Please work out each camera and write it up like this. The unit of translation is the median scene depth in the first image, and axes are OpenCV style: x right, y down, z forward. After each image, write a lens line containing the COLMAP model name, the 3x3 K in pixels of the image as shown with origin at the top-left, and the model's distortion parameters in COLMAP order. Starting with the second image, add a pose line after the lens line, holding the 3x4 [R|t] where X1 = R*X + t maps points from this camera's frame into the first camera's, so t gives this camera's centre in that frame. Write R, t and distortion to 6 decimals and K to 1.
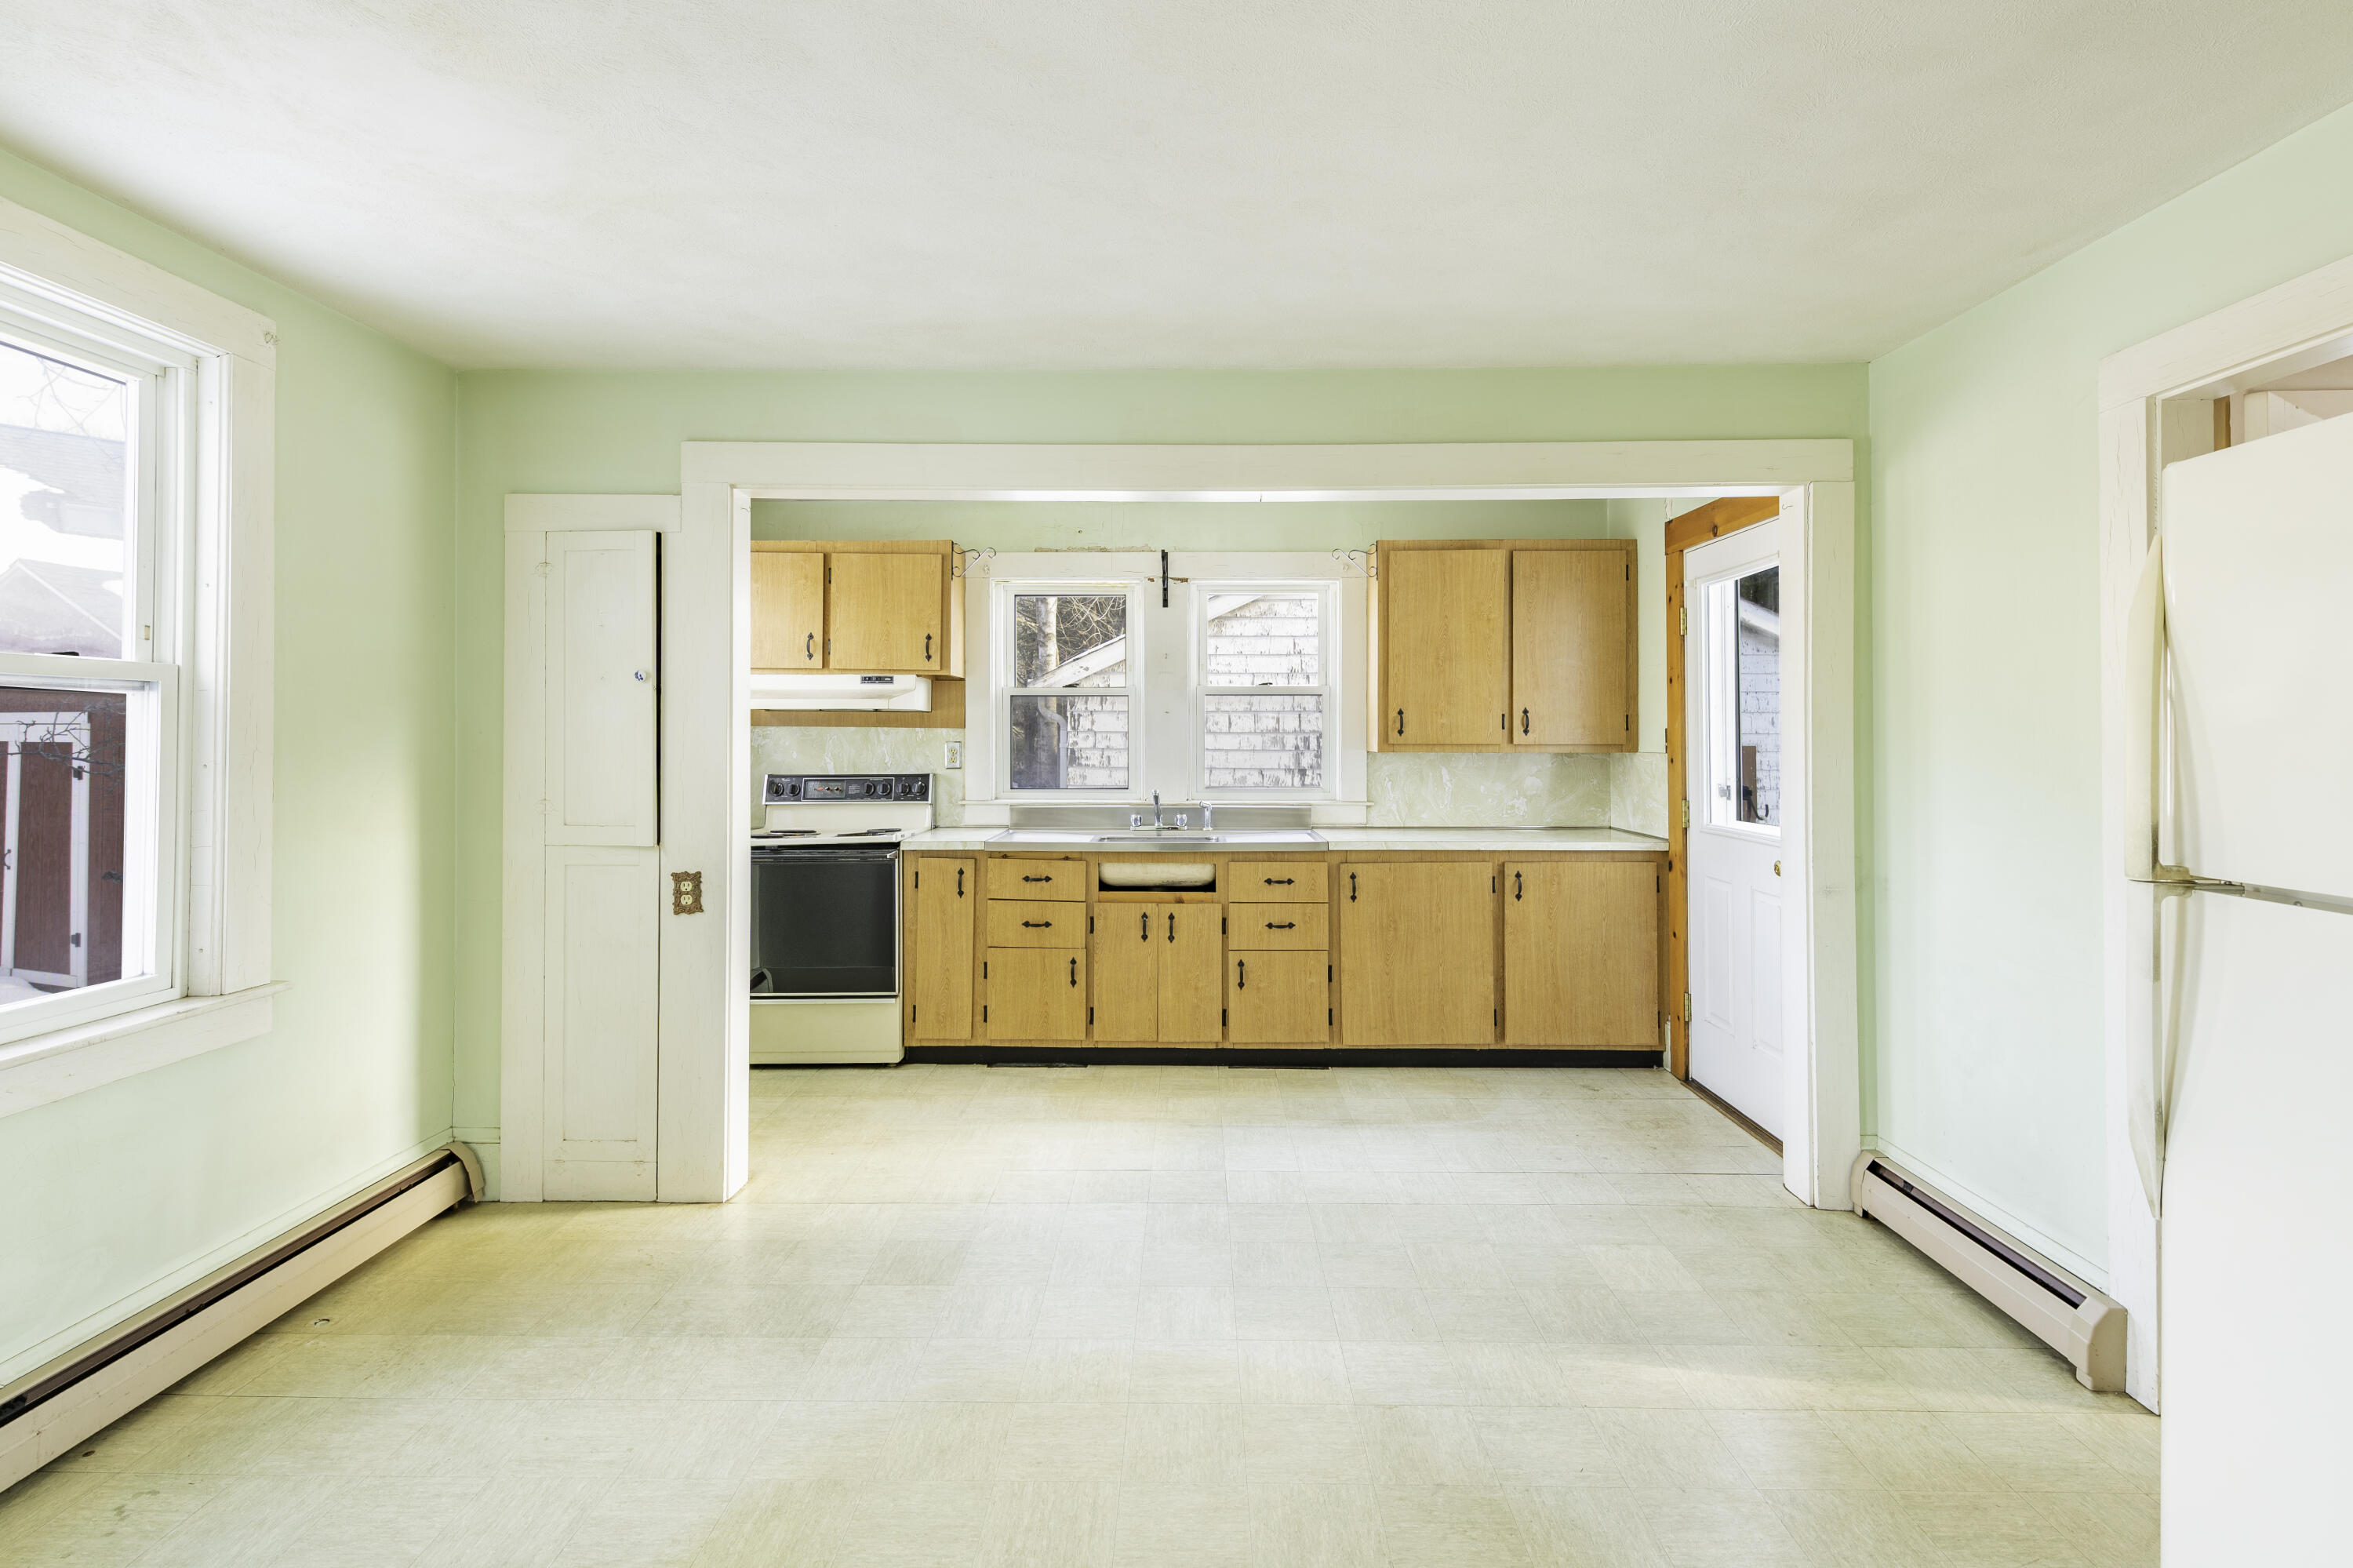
lens RADIAL K [[1065.4, 0, 1178.3], [0, 1065.4, 739.2], [0, 0, 1]] dist [0.000586, -0.000032]
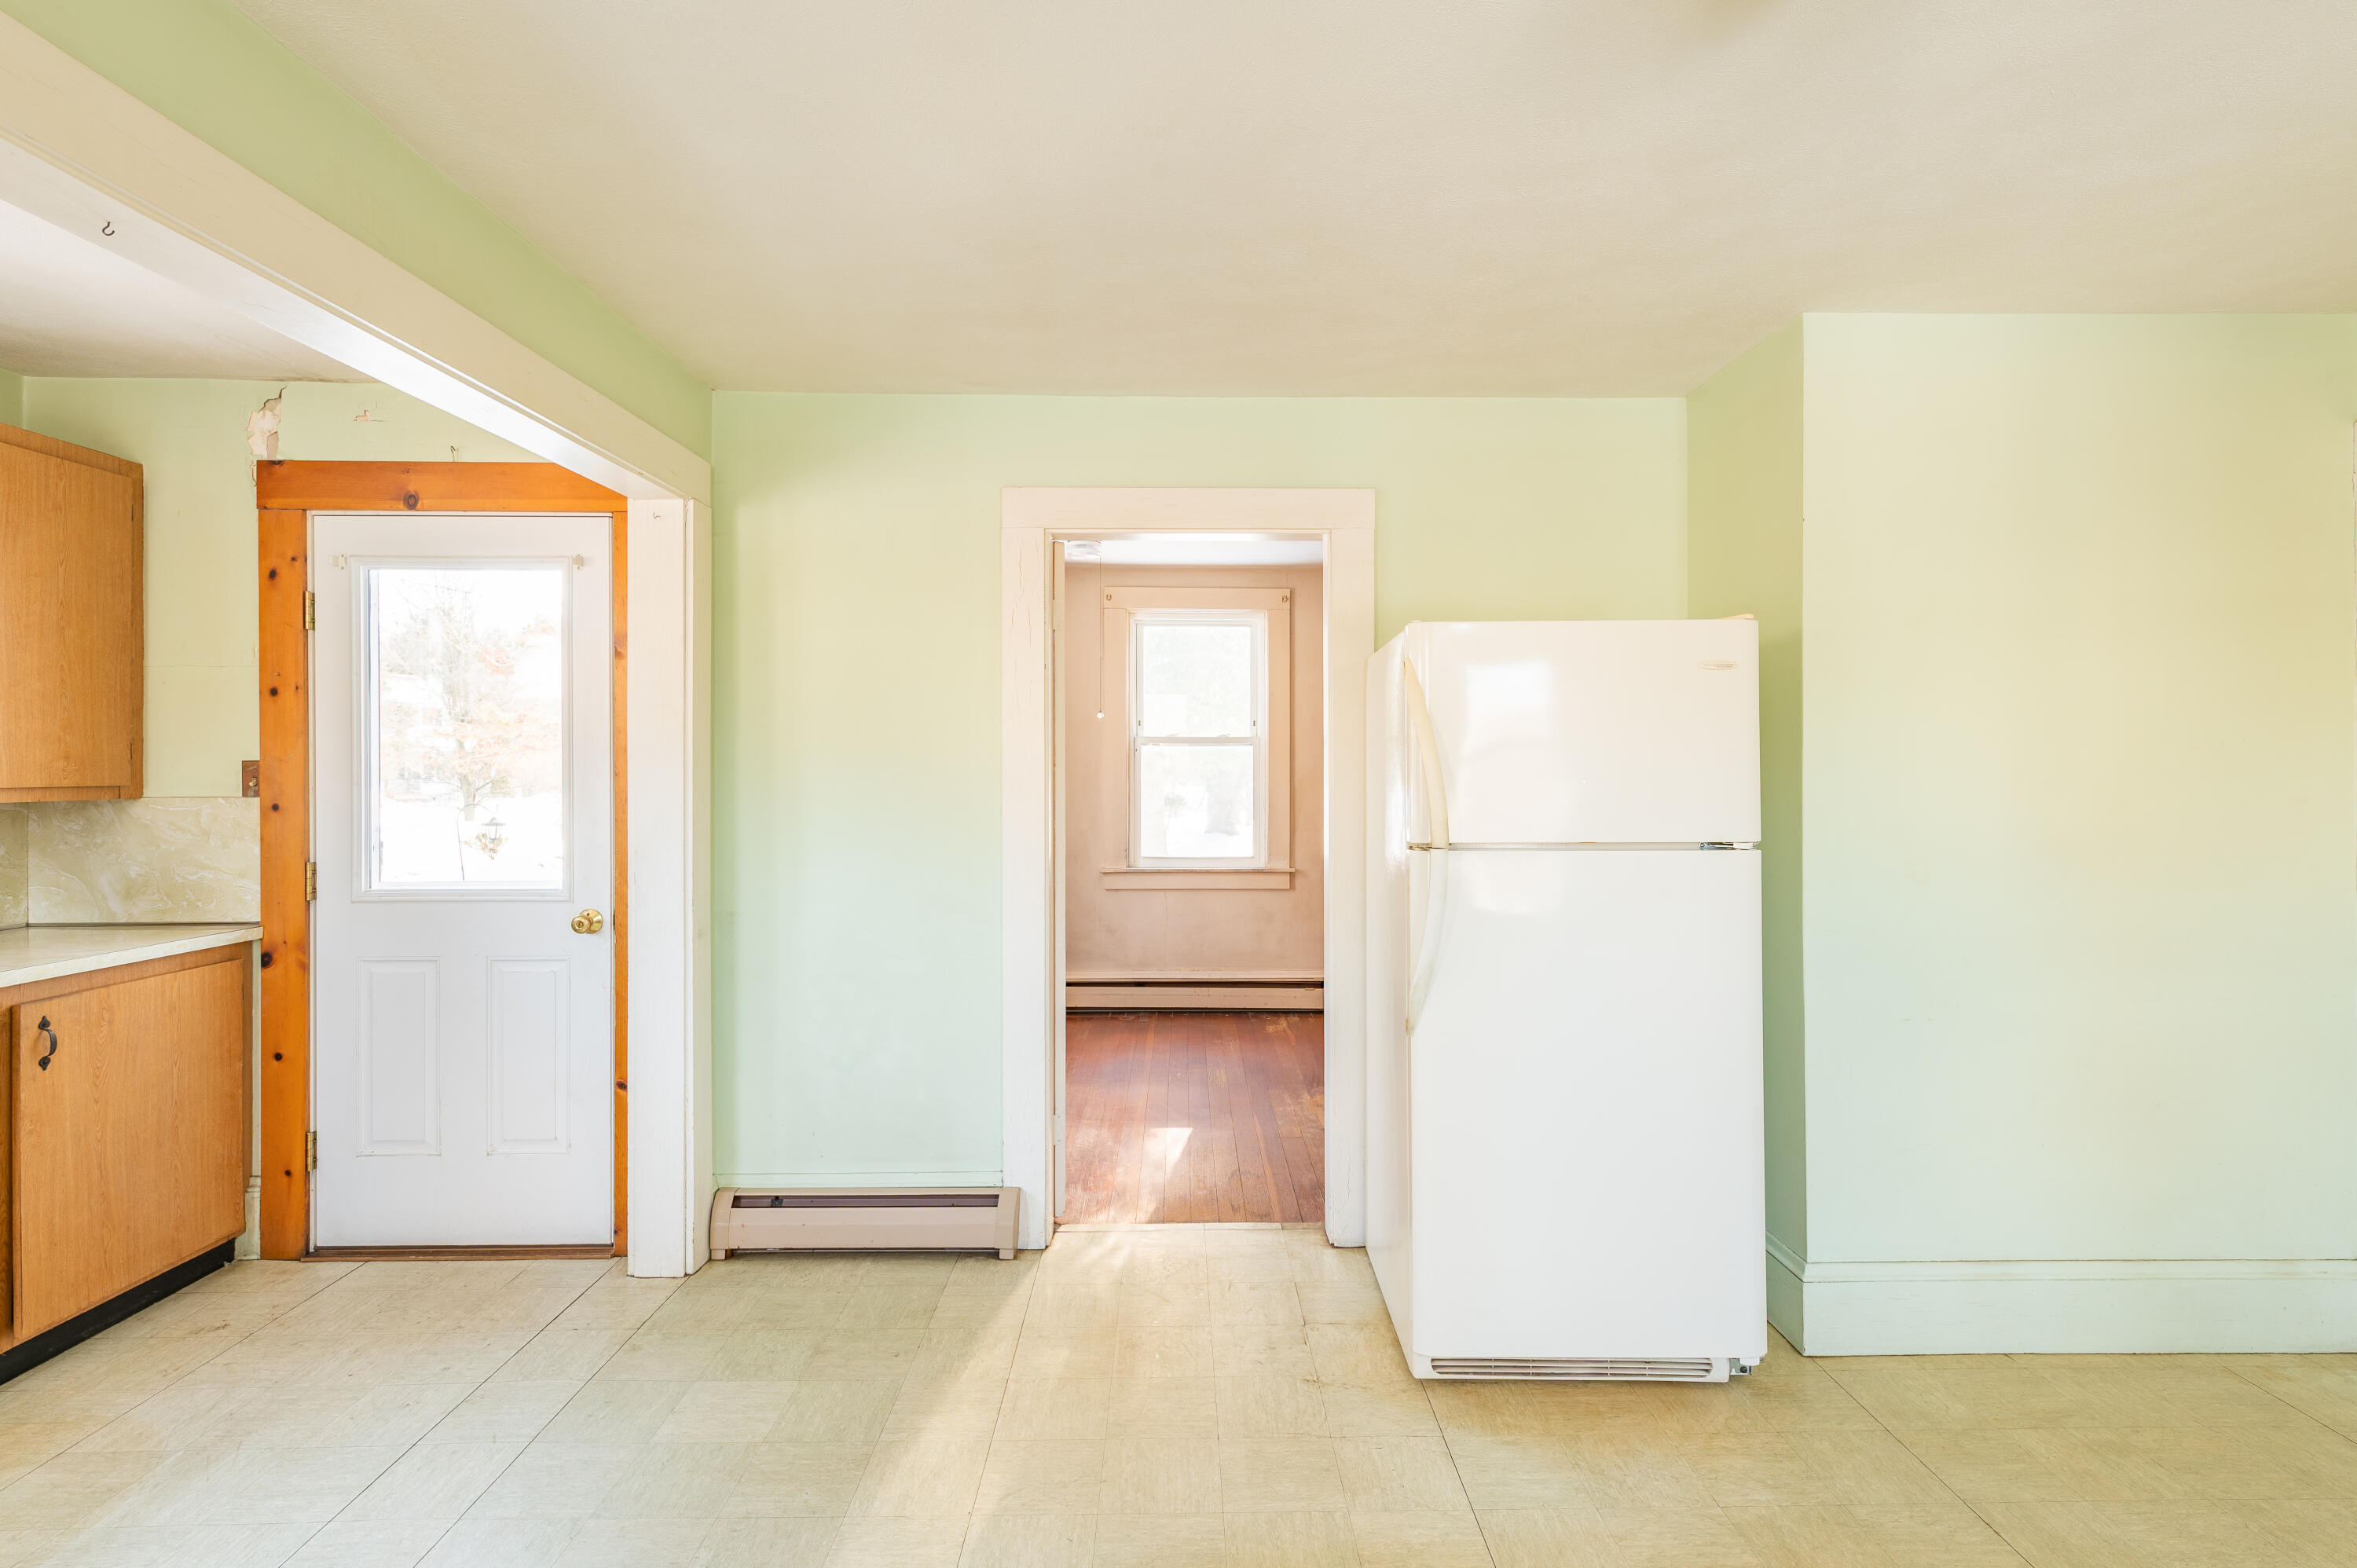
lens RADIAL K [[1134.7, 0, 1178.5], [0, 1134.7, 784.0], [0, 0, 1]] dist [0.002311, -0.000209]
pose [[-0.034607, -0.013075, 0.999315, -0.339498], [0.004933, 0.999900, 0.013253, -0.002277], [-0.999389, 0.005388, -0.034539, 0.500798]]
